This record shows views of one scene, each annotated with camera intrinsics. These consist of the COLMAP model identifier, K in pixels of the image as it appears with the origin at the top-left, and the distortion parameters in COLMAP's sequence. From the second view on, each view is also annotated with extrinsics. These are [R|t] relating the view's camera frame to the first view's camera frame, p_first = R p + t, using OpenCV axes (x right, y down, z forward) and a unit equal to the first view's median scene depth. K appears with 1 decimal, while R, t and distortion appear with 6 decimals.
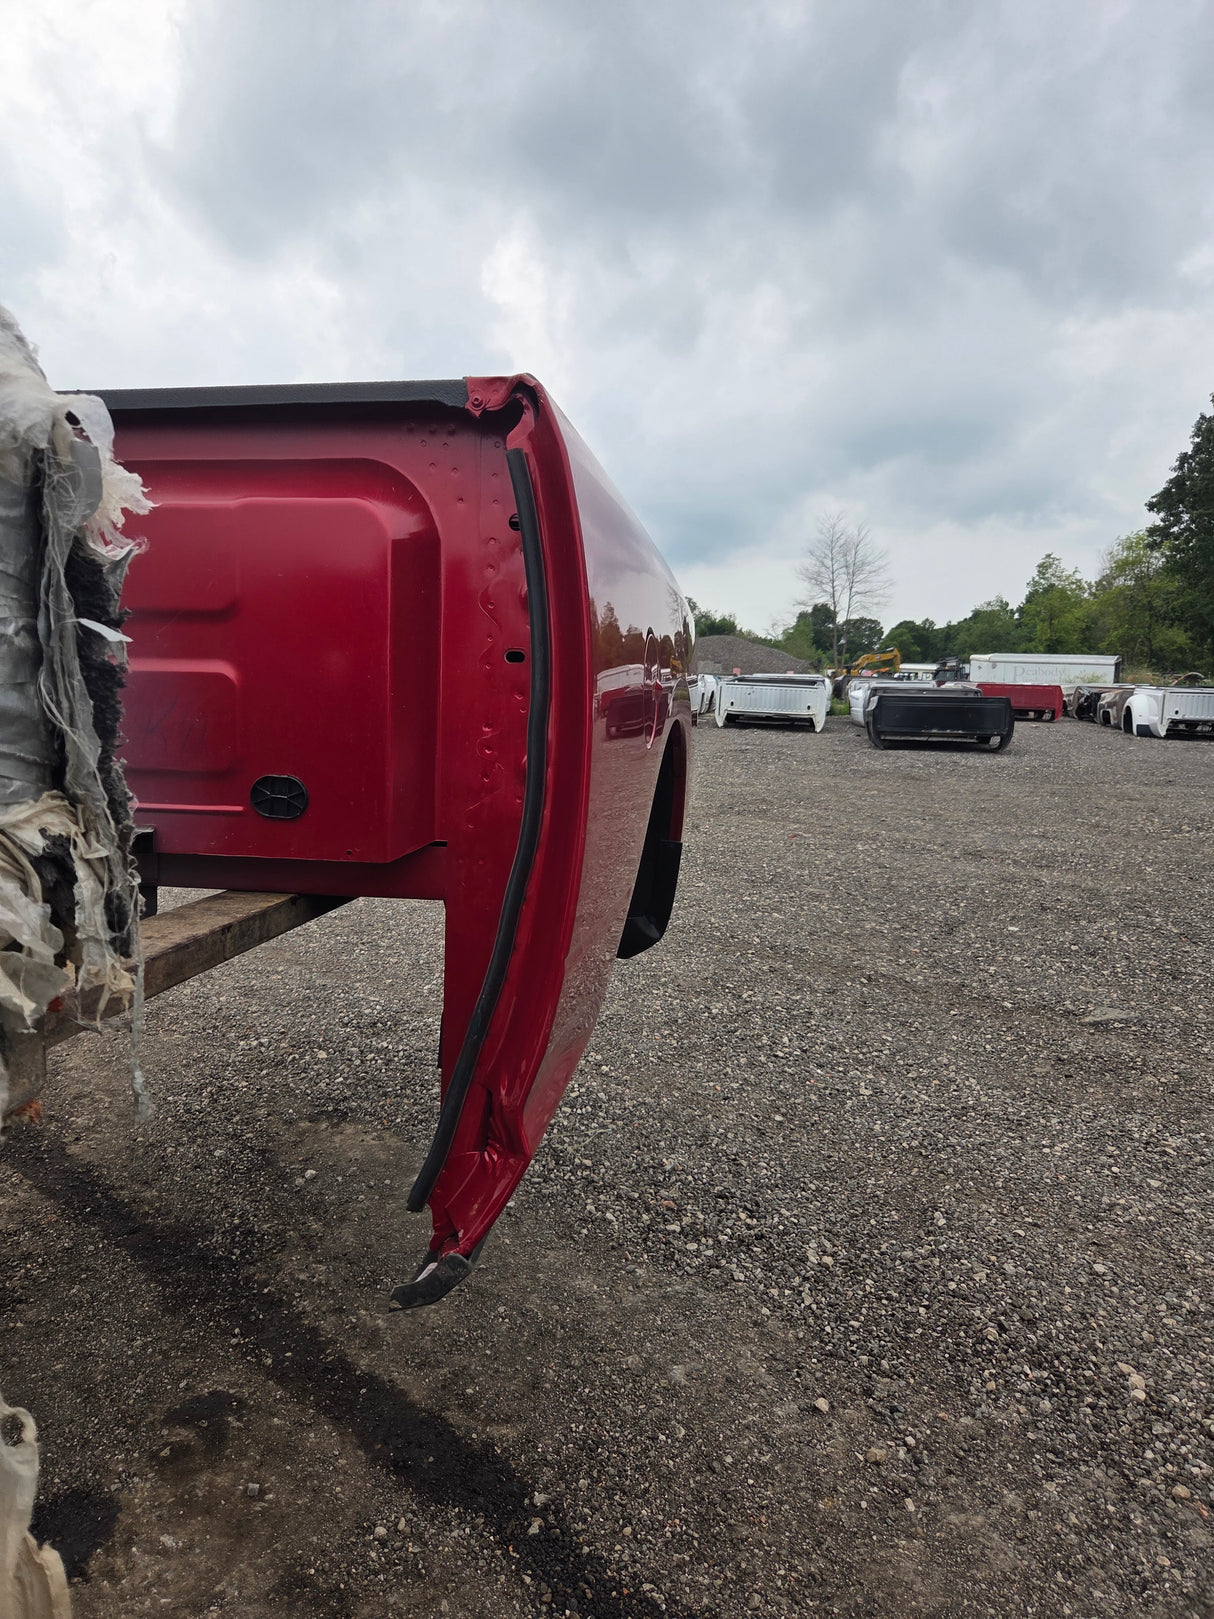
lens RADIAL K [[1084.7, 0, 578.7], [0, 1084.7, 760.0], [0, 0, 1]] dist [0.066253, -0.053399]
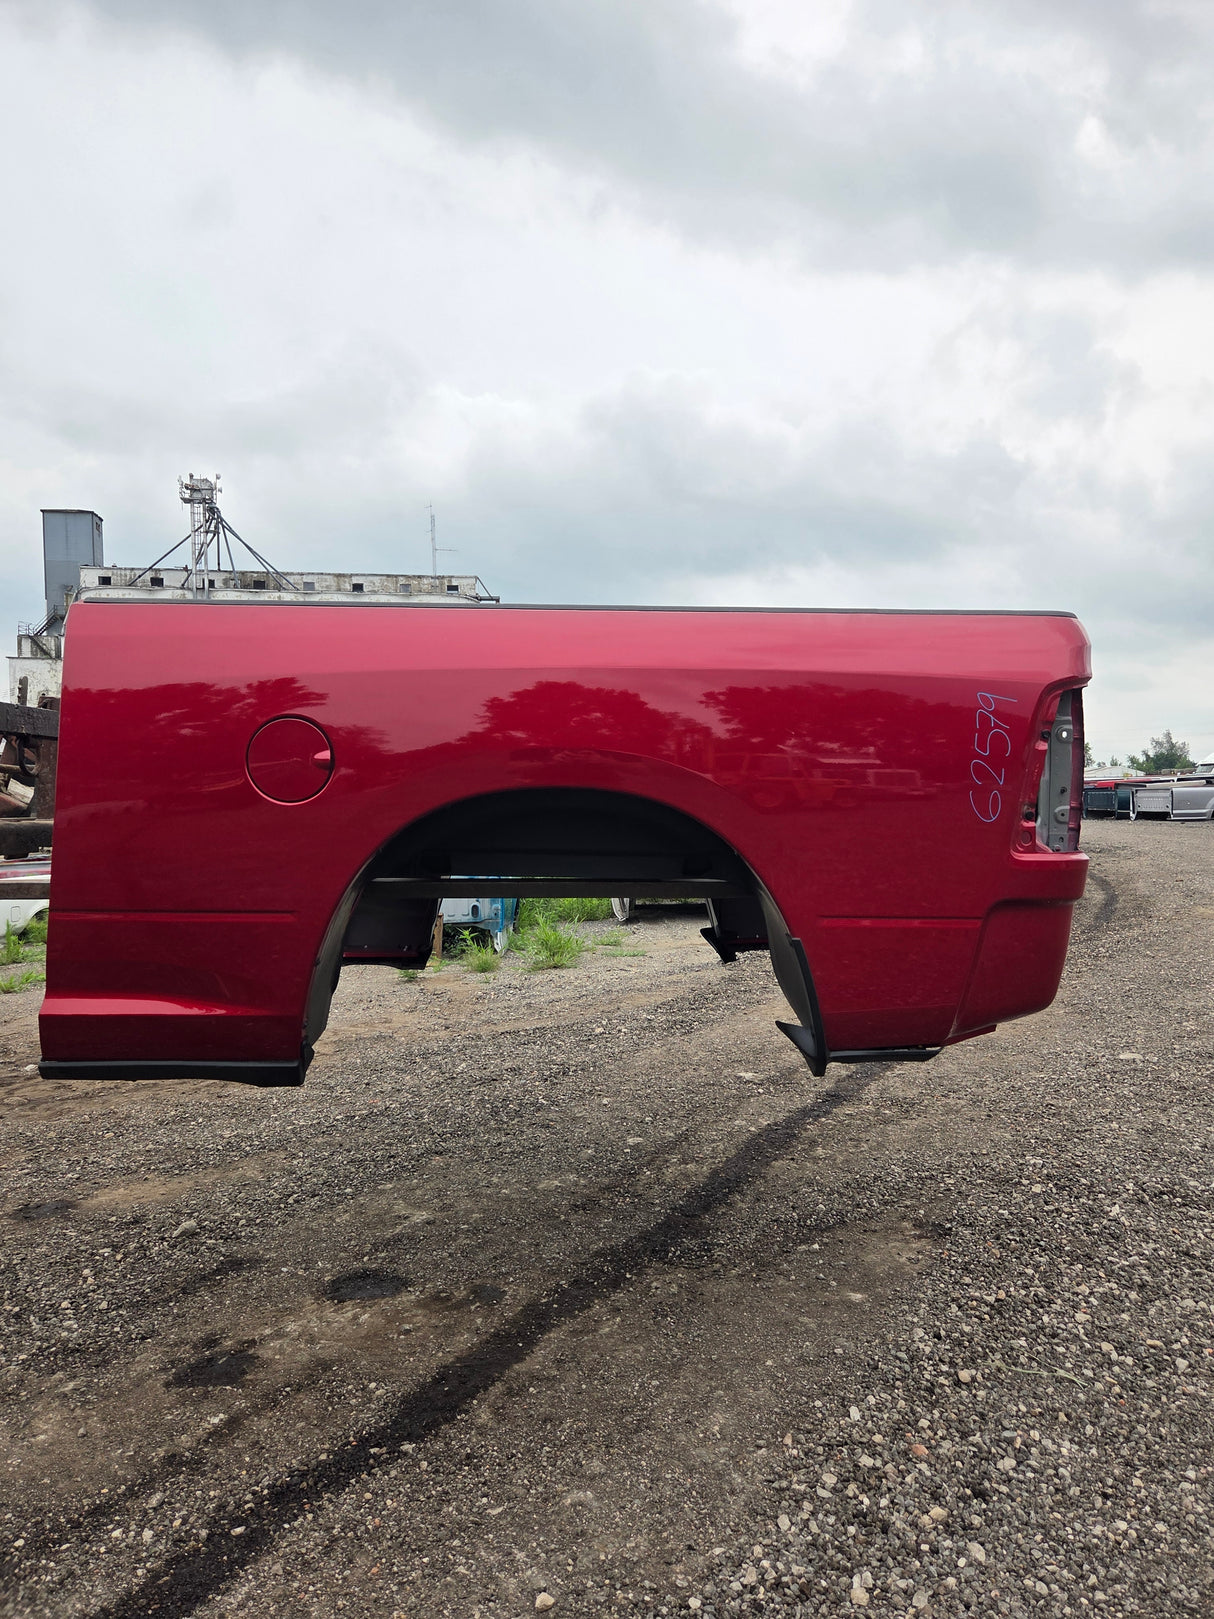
lens RADIAL K [[1077.8, 0, 626.4], [0, 1077.8, 799.7], [0, 0, 1]] dist [0.066167, -0.051298]
pose [[0.202103, -0.026025, -0.979018, 0.862564], [-0.054811, 0.997780, -0.037838, 0.005293], [0.977829, 0.061308, 0.200228, 0.694821]]
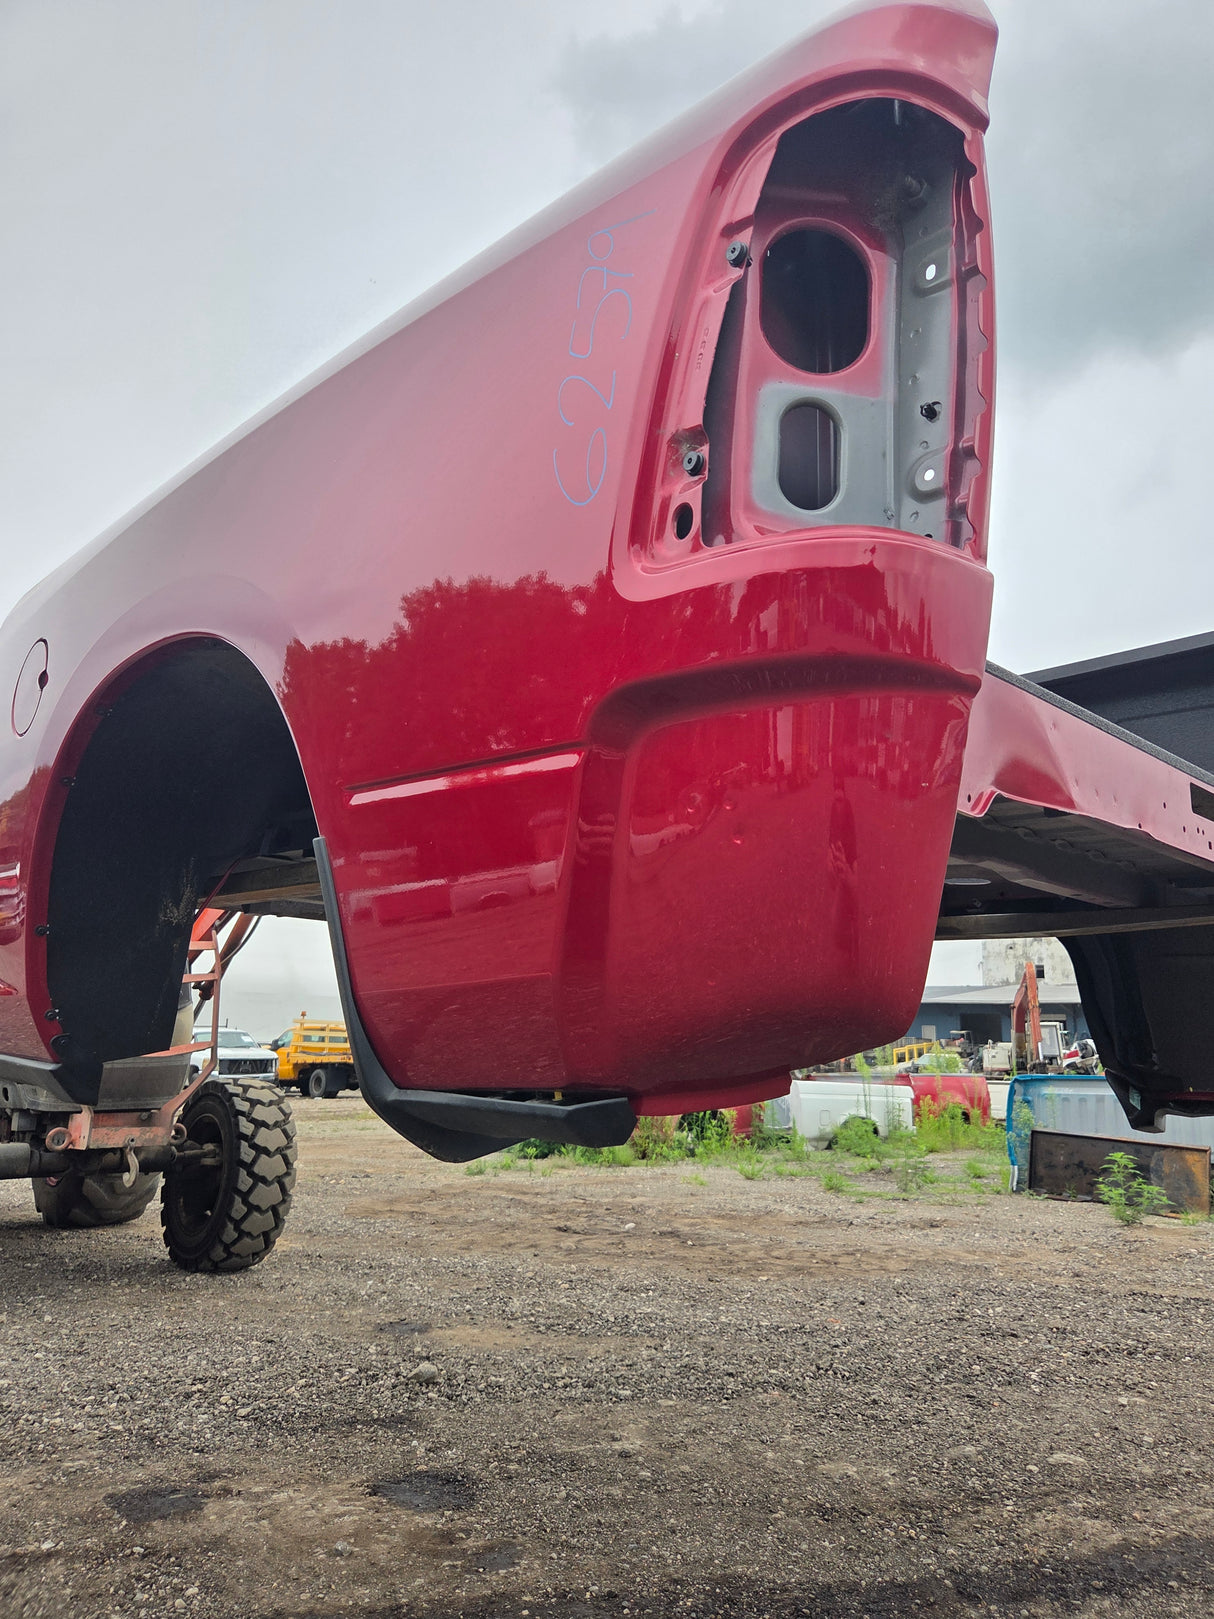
lens RADIAL K [[1093.8, 0, 625.6], [0, 1093.8, 793.4], [0, 0, 1]] dist [0.059361, -0.044281]
pose [[-0.584072, -0.221531, -0.780887, 0.353990], [-0.101331, 0.974410, -0.200641, 0.127874], [0.805352, -0.038061, -0.591574, 1.327917]]
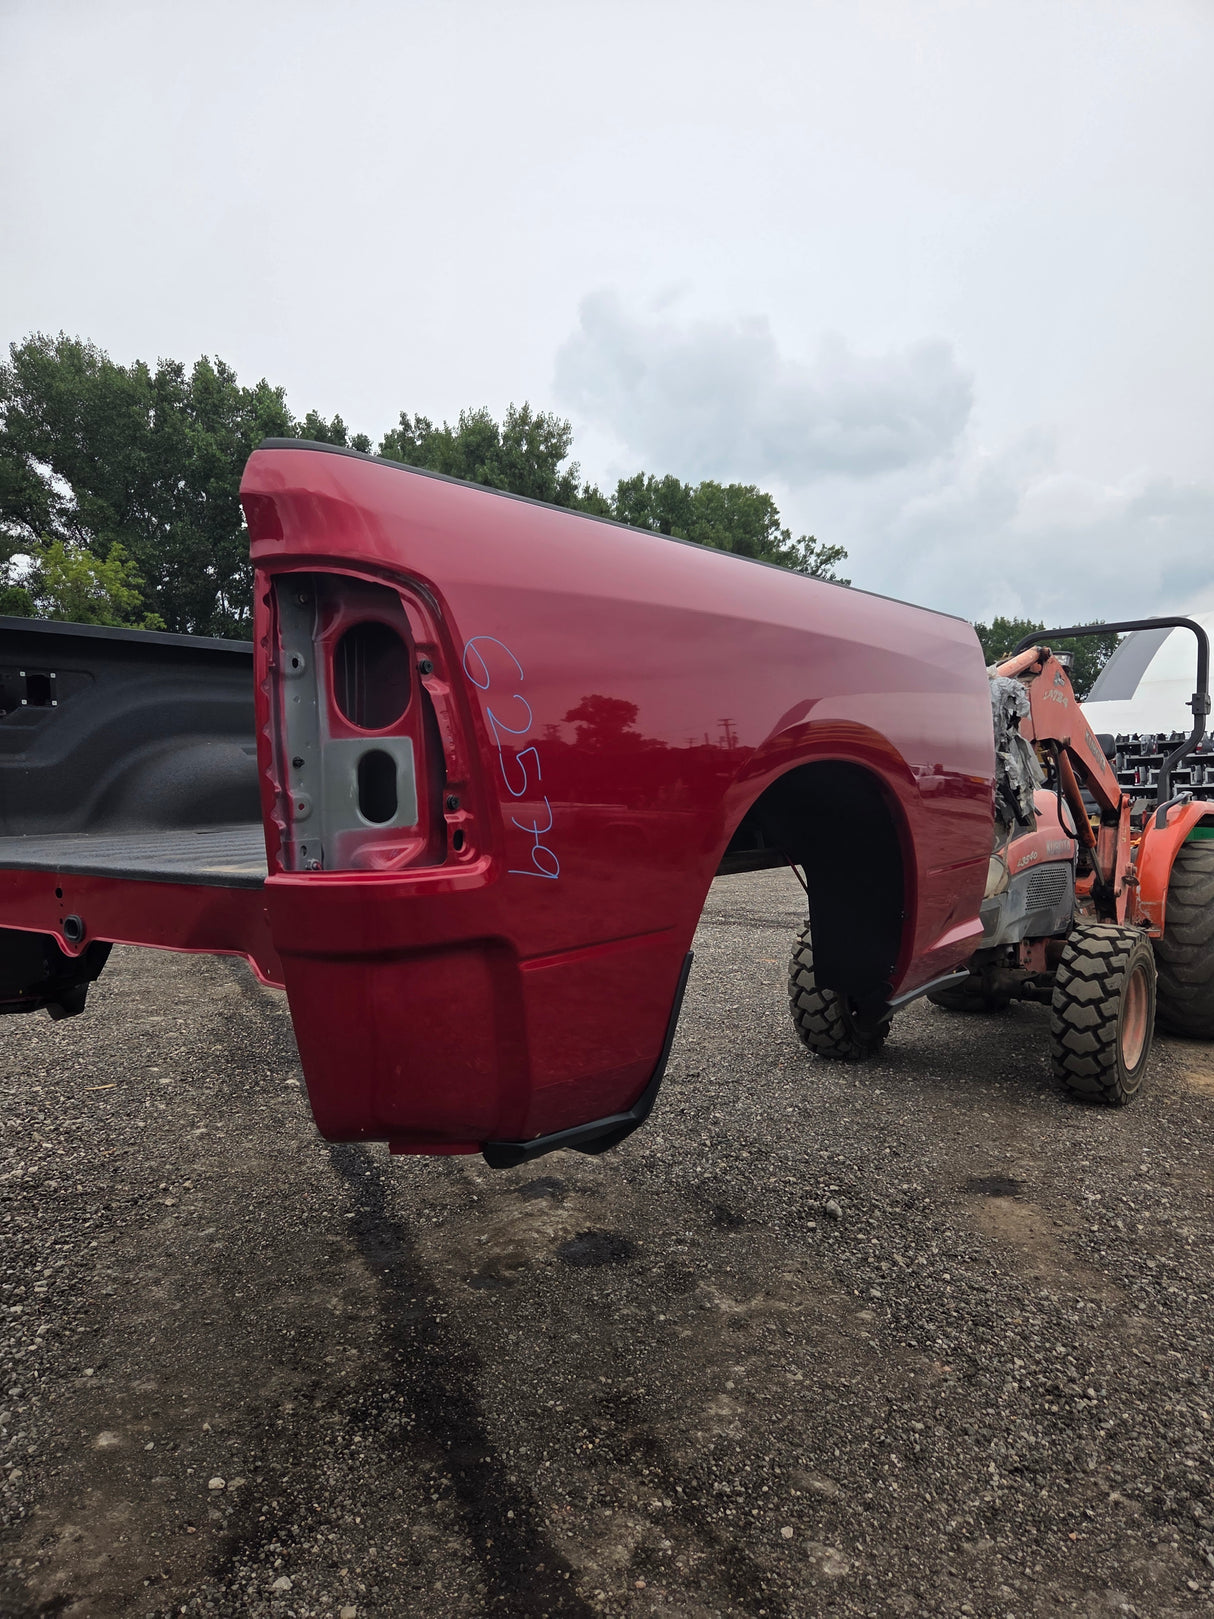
lens RADIAL K [[1089.6, 0, 635.8], [0, 1089.6, 806.9], [0, 0, 1]] dist [0.063857, -0.045499]
pose [[-0.896496, -0.019148, 0.442638, -0.897778], [0.025439, 0.995193, 0.094573, -0.108998], [-0.442321, 0.096044, -0.891699, 1.699946]]
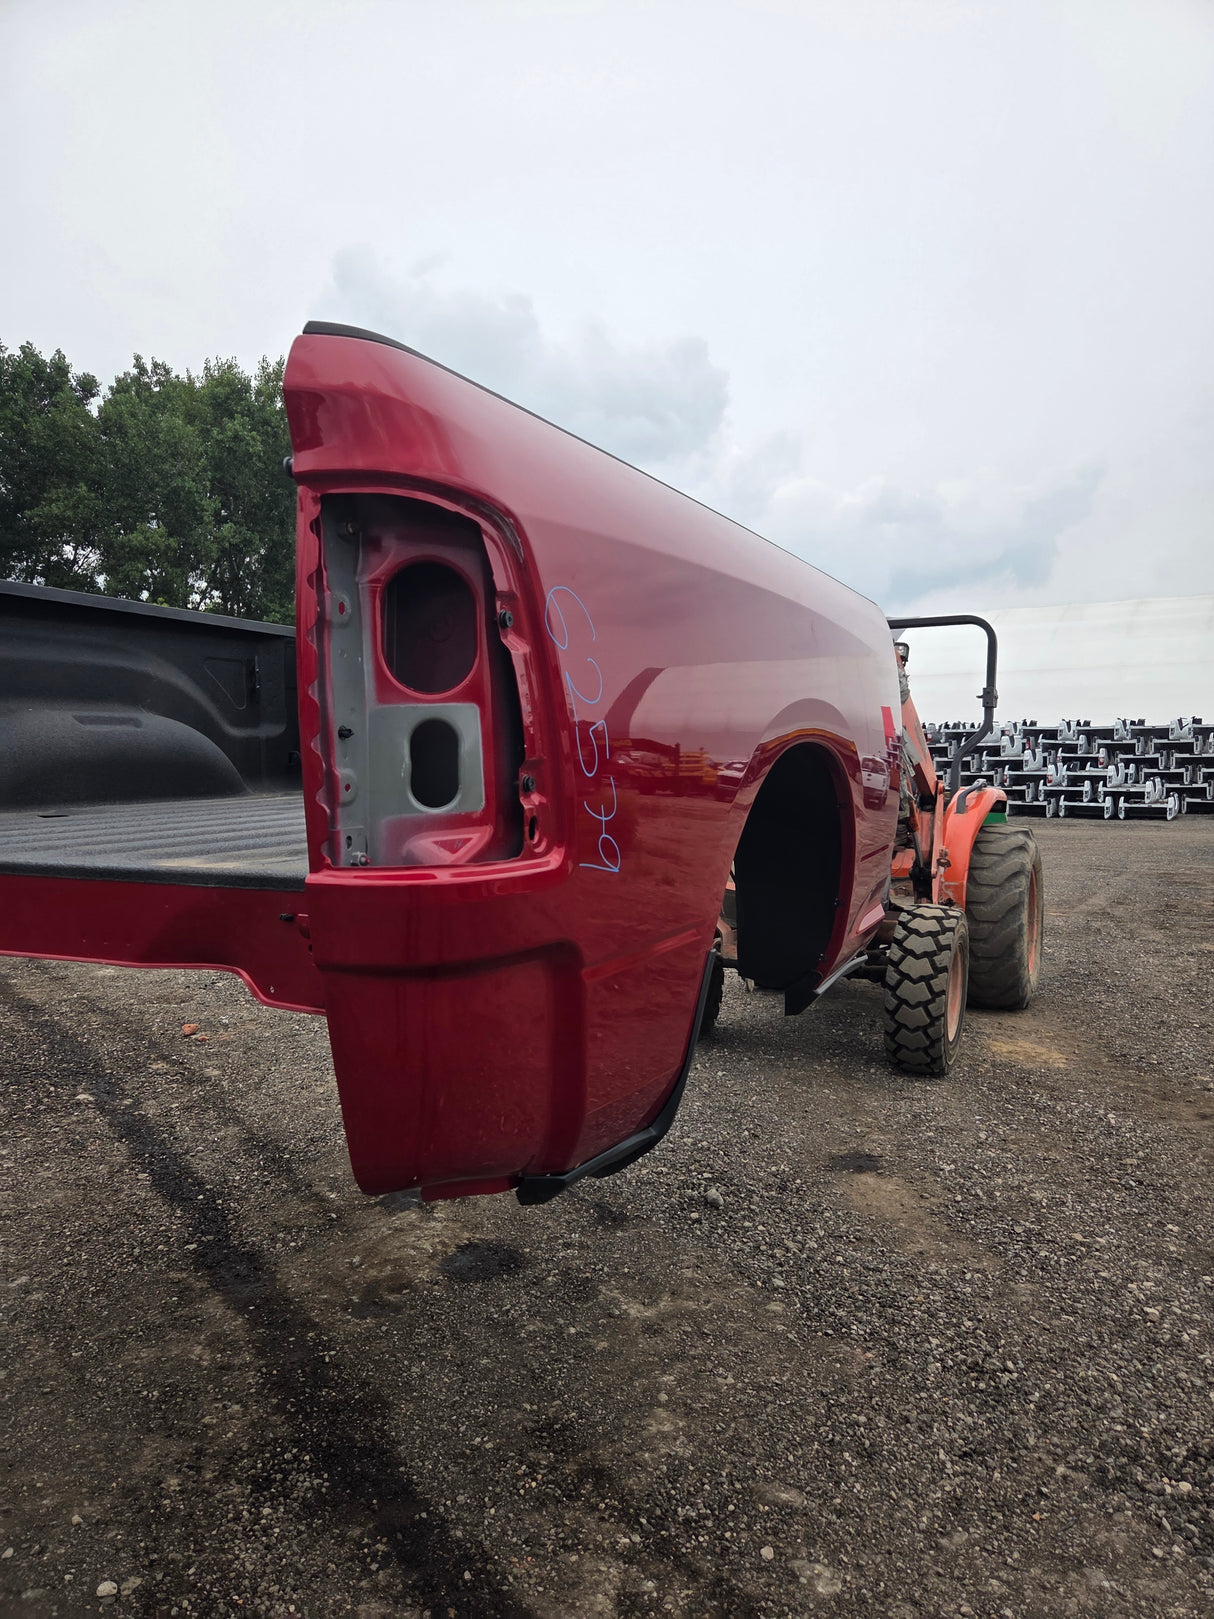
lens RADIAL K [[1086.7, 0, 634.2], [0, 1086.7, 813.9], [0, 0, 1]] dist [0.073235, -0.051426]
pose [[-0.970530, -0.032105, 0.238834, -0.740235], [-0.003522, 0.992870, 0.119151, -0.104512], [-0.240956, 0.114799, -0.963723, 1.687484]]
